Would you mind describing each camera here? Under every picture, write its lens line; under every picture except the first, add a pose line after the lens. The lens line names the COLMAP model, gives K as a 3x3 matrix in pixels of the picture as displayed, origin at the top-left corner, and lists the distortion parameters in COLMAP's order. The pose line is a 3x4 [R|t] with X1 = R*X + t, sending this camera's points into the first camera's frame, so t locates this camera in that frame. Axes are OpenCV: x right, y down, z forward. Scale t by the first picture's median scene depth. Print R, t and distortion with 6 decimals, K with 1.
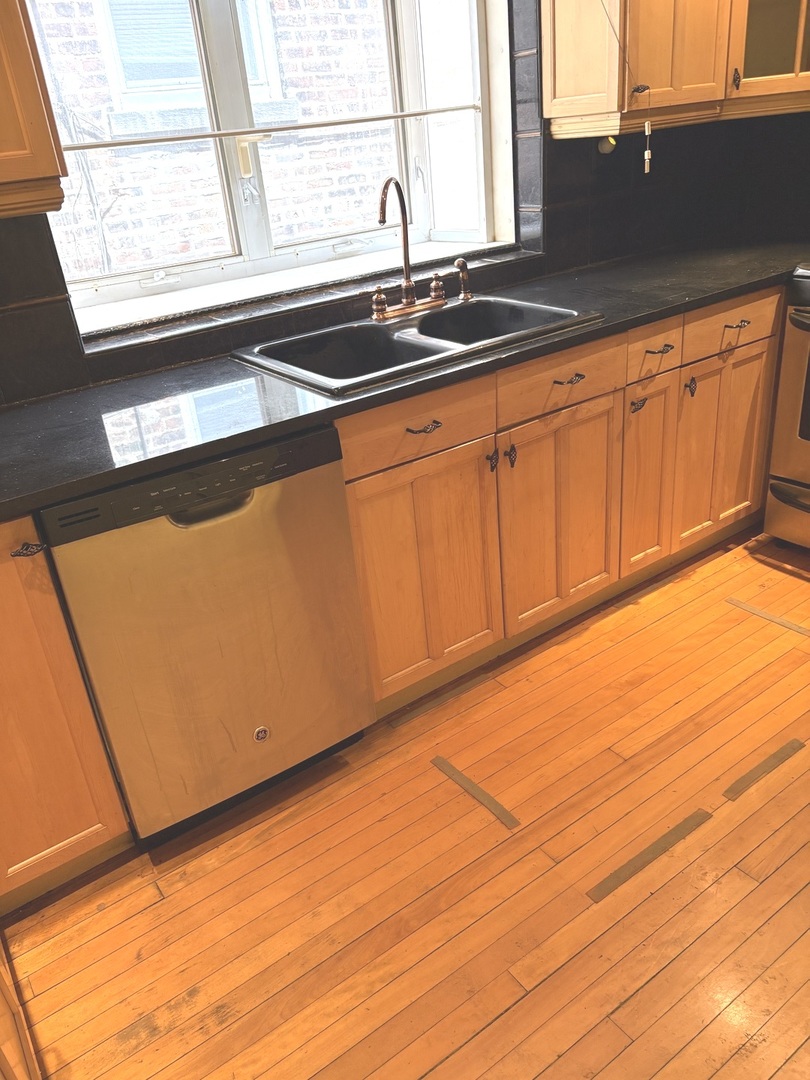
lens RADIAL K [[817.6, 0, 399.8], [0, 817.6, 535.0], [0, 0, 1]] dist [0.004064, -0.003999]
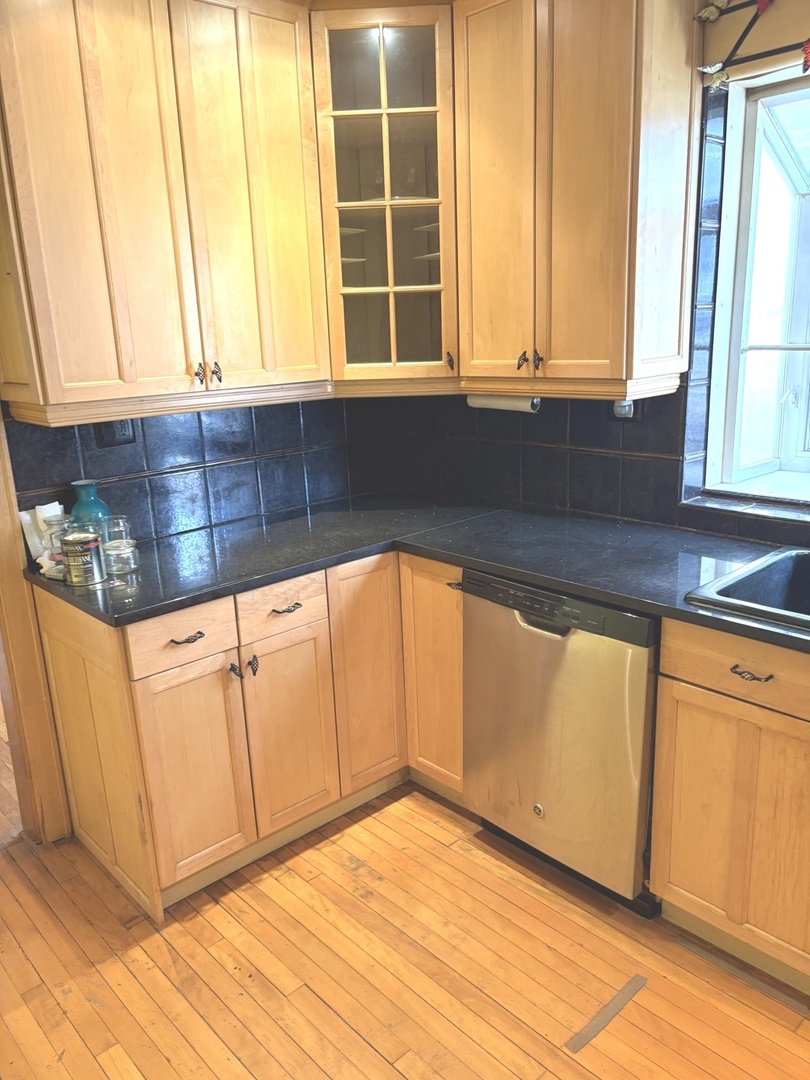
lens RADIAL K [[816.9, 0, 403.2], [0, 816.9, 539.2], [0, 0, 1]] dist [0.044973, -0.052884]
pose [[0.136213, 0.335109, -0.932281, 0.679716], [-0.408001, 0.876515, 0.255452, -0.289968], [0.902763, 0.345576, 0.256117, 0.283890]]
